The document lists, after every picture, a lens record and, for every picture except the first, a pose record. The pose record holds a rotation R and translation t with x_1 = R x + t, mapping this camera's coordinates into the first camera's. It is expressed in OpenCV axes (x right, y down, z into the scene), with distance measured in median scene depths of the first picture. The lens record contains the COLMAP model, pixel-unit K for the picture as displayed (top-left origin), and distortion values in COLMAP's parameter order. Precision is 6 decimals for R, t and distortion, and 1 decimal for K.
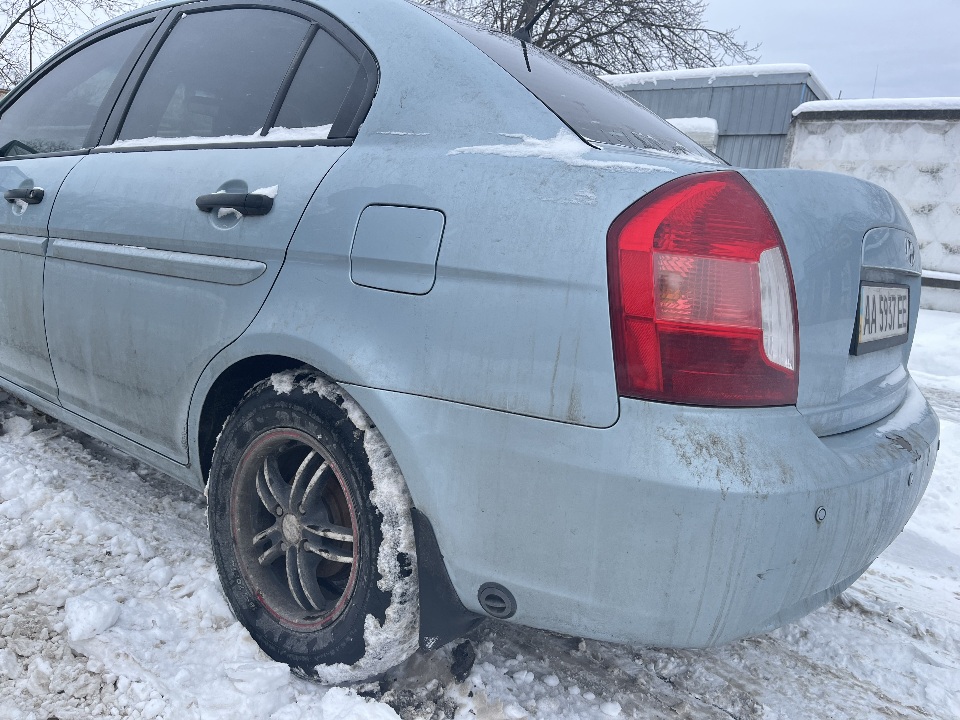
lens RADIAL K [[724.0, 0, 474.0], [0, 724.0, 362.8], [0, 0, 1]] dist [0.082256, -0.113605]
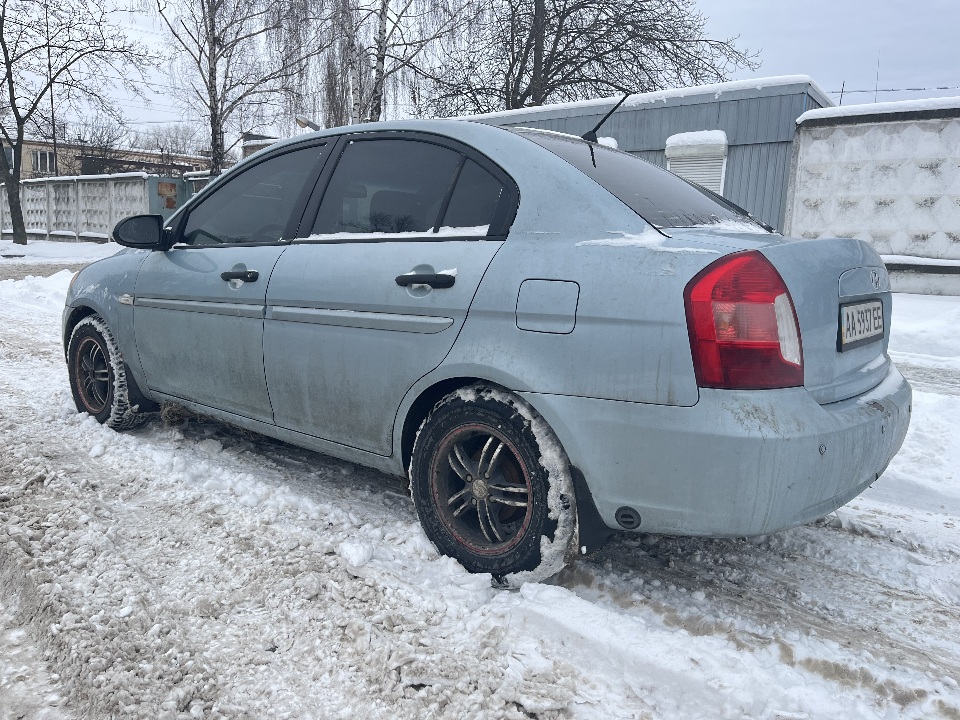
lens RADIAL K [[724.1, 0, 480.0], [0, 724.1, 360.0], [0, 0, 1]] dist [0.084736, -0.116962]
pose [[0.997424, -0.068585, -0.020997, -0.183435], [0.068155, 0.997462, -0.020586, -0.011338], [0.022356, 0.019102, 0.999568, -0.490878]]
